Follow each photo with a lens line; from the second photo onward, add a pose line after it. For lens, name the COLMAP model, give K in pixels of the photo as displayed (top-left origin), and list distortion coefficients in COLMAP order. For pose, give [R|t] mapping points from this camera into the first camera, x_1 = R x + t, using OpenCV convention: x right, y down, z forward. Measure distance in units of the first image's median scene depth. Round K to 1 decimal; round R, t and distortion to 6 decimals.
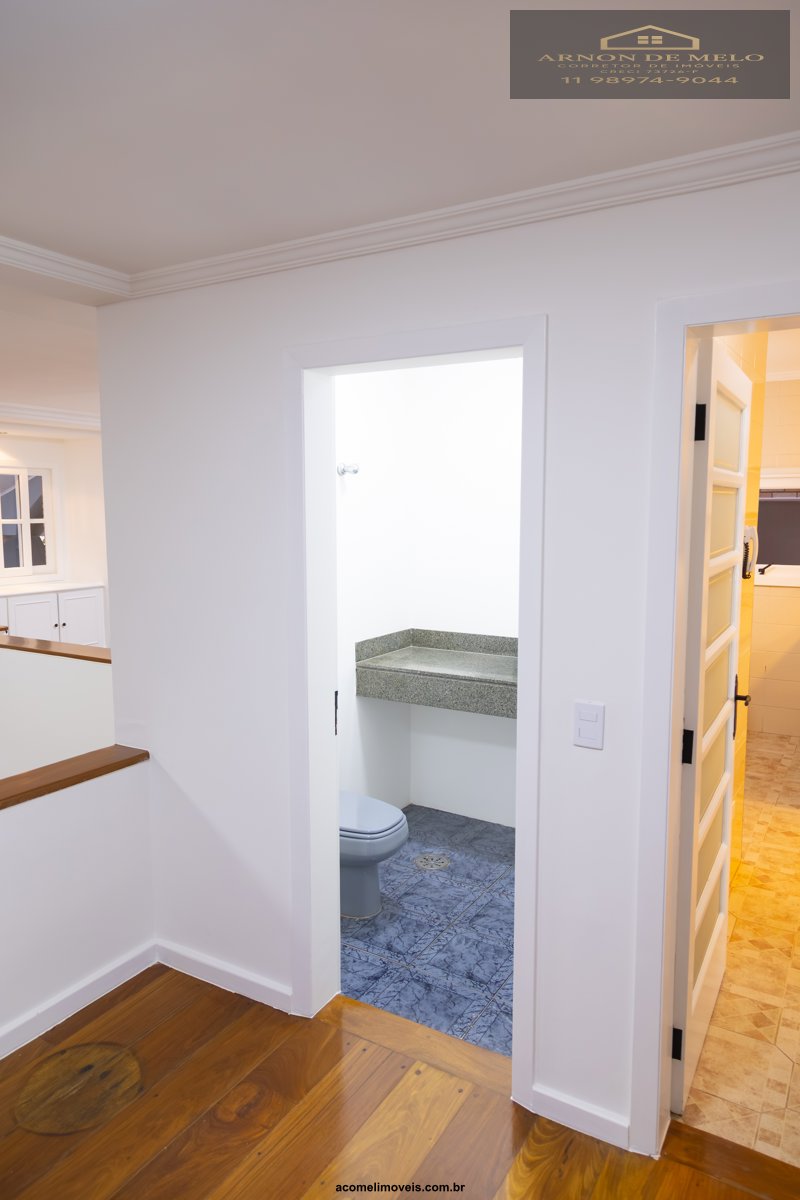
lens RADIAL K [[813.2, 0, 394.6], [0, 813.2, 607.9], [0, 0, 1]] dist [0.020489, -0.002553]
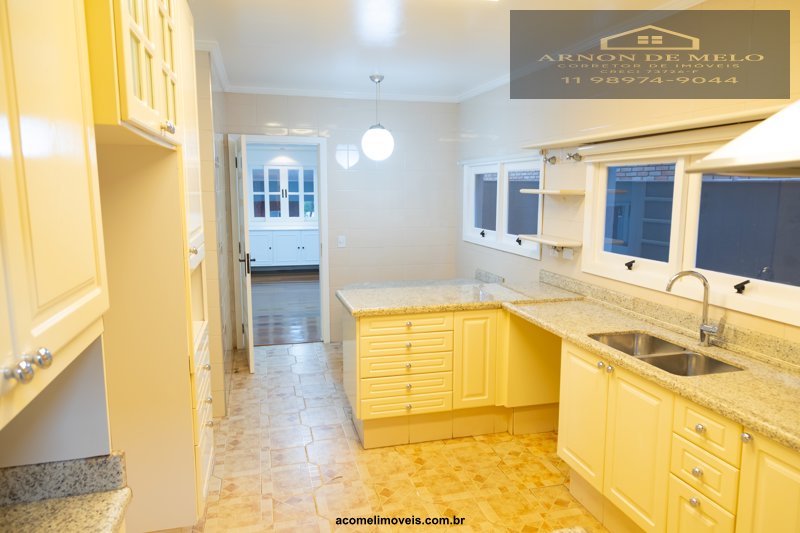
lens RADIAL K [[542.2, 0, 407.9], [0, 542.2, 268.9], [0, 0, 1]] dist [0.020489, -0.002553]
pose [[0.712637, 0.108296, -0.693124, 0.649359], [-0.092850, 0.993881, 0.059824, -0.027999], [0.695361, 0.021724, 0.718332, 0.242378]]
